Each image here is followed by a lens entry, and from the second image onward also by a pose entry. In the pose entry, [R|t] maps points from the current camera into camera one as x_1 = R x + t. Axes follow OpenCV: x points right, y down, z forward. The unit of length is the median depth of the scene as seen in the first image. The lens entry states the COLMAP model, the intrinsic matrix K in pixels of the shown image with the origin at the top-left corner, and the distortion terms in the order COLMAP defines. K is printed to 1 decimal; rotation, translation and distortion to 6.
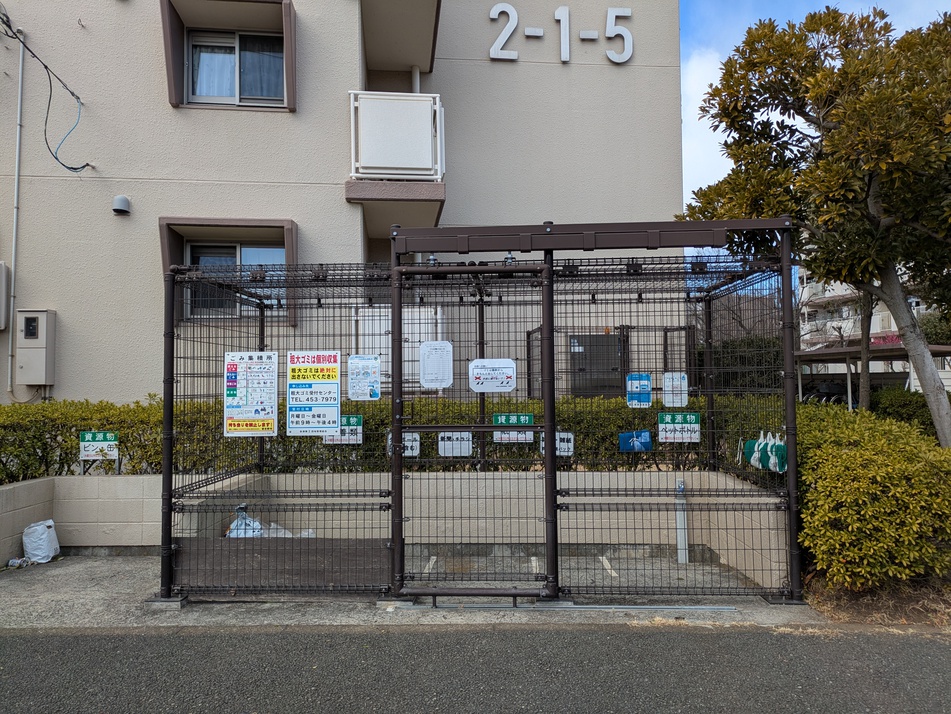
lens RADIAL K [[698.5, 0, 475.5], [0, 698.5, 357.0], [0, 0, 1]] dist [0.066349, -0.068402]
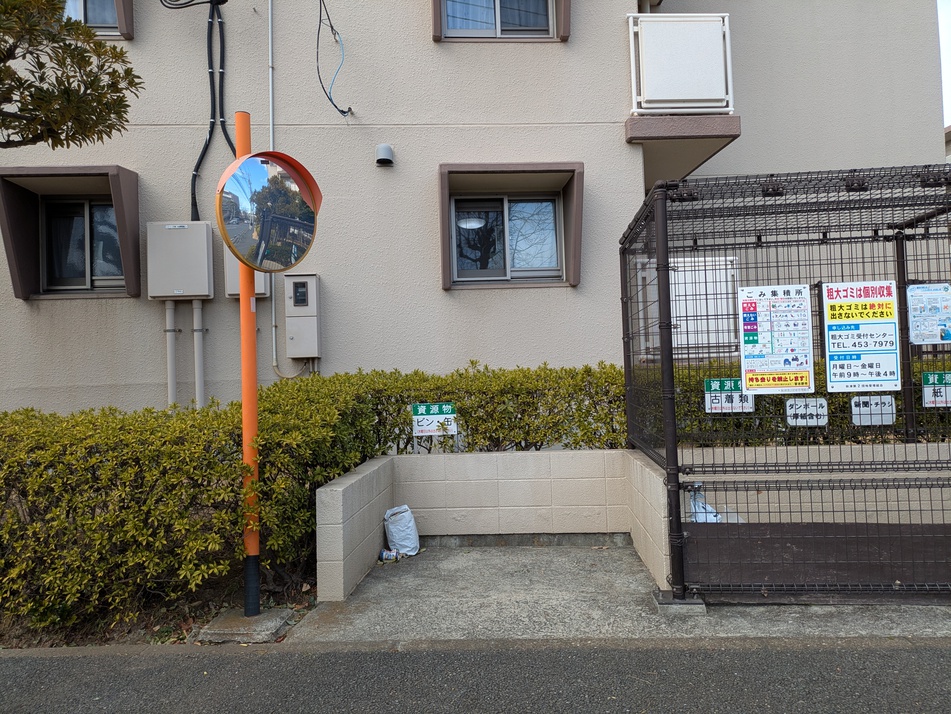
lens RADIAL K [[698.5, 0, 475.5], [0, 698.5, 357.0], [0, 0, 1]] dist [0.066349, -0.068402]
pose [[0.998801, -0.024226, -0.042542, -0.619517], [0.024849, 0.999591, 0.014186, 0.052466], [0.042181, -0.015226, 0.998994, 0.204775]]
